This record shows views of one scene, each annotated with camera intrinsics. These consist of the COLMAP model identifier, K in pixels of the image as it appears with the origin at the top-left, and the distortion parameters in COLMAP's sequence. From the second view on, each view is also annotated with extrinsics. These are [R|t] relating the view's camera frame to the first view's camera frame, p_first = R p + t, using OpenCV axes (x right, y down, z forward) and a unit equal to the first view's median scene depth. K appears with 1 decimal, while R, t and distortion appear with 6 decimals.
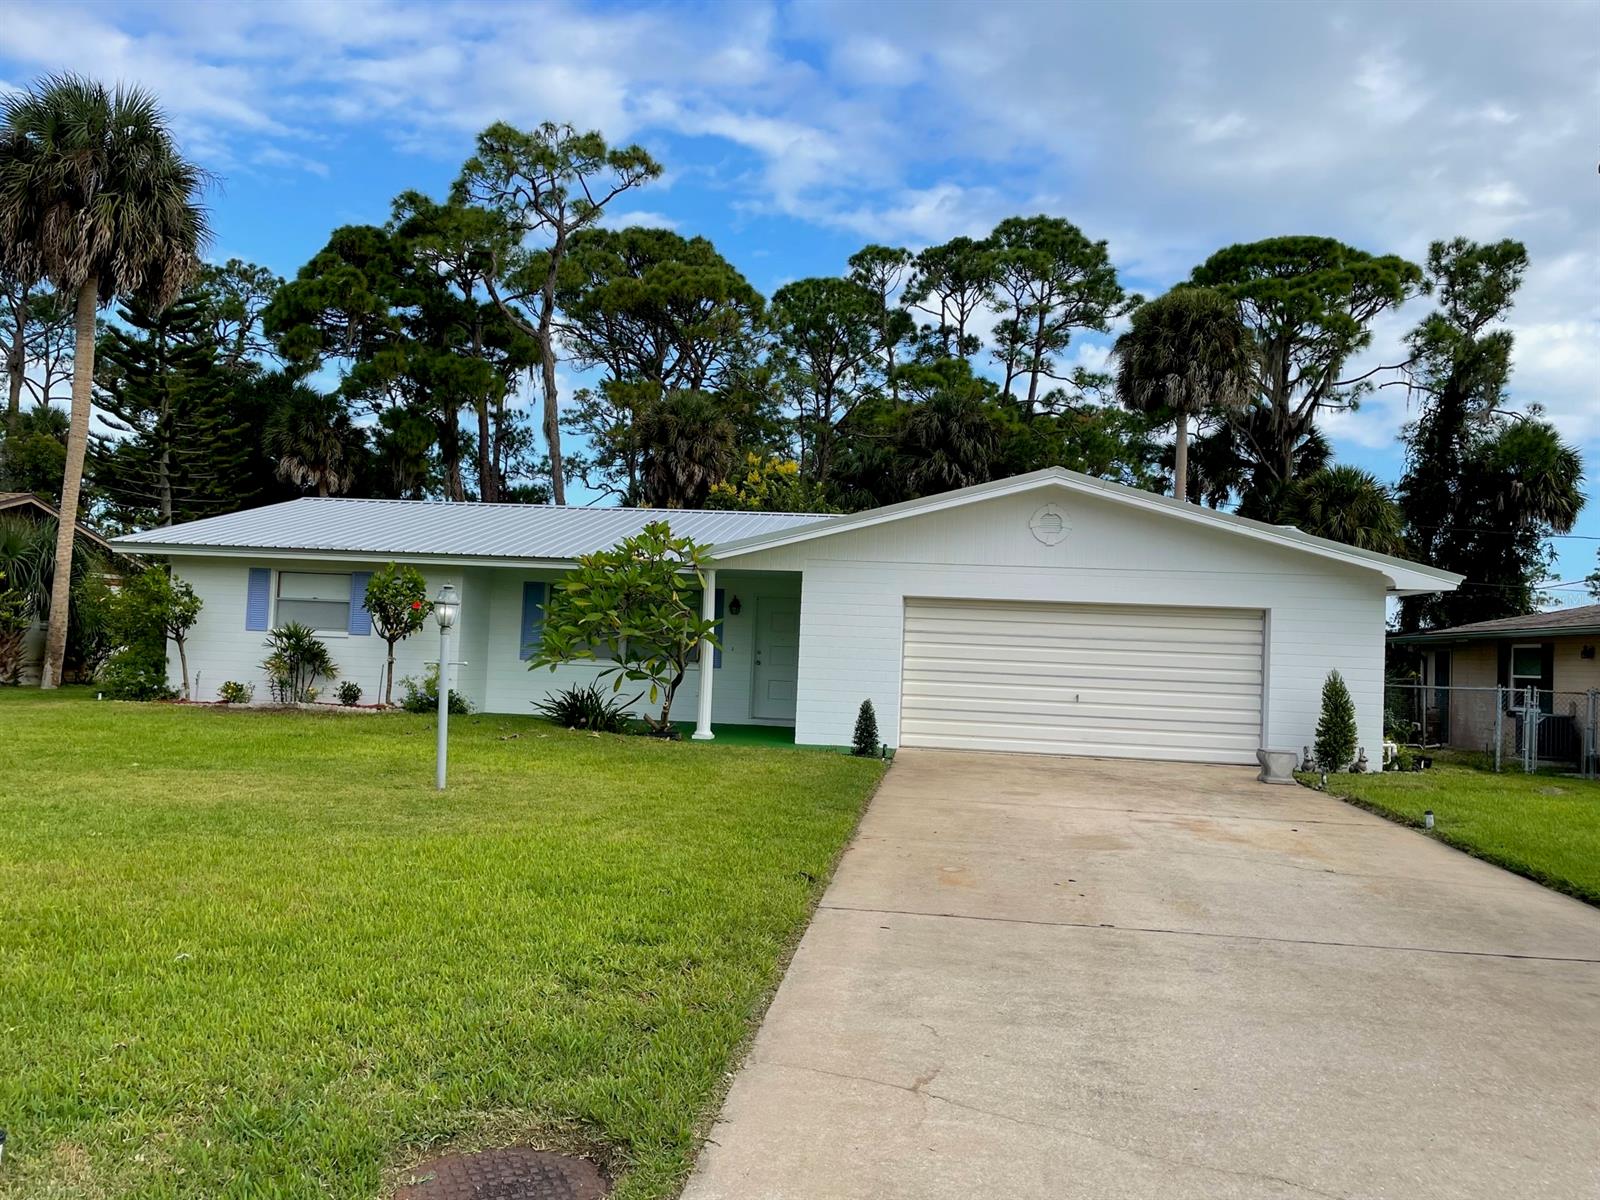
lens RADIAL K [[1214.5, 0, 804.4], [0, 1214.5, 615.3], [0, 0, 1]] dist [0.081755, -0.091922]
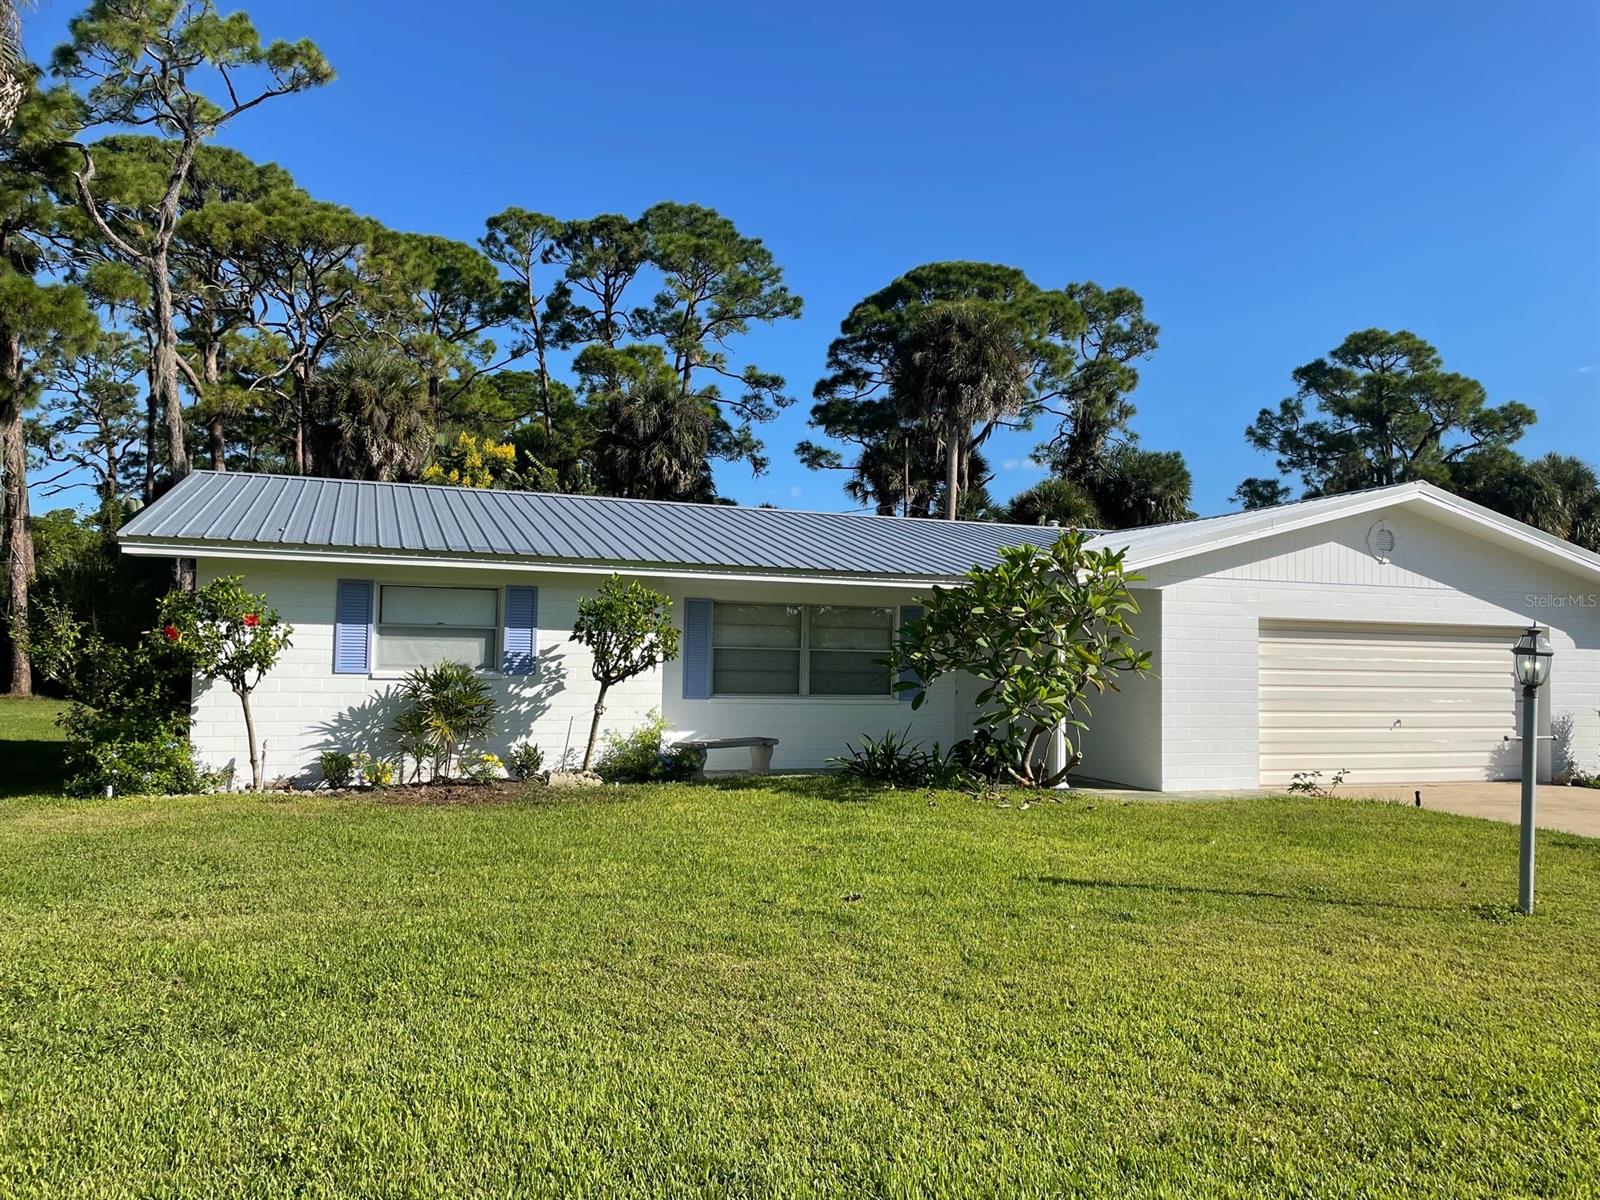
lens RADIAL K [[1214.5, 0, 810.5], [0, 1214.5, 619.5], [0, 0, 1]] dist [0.081755, -0.091922]
pose [[0.889900, -0.010263, 0.456040, -0.434796], [0.006663, 0.999933, 0.009501, -0.017564], [-0.456107, -0.005416, 0.889909, 0.243252]]
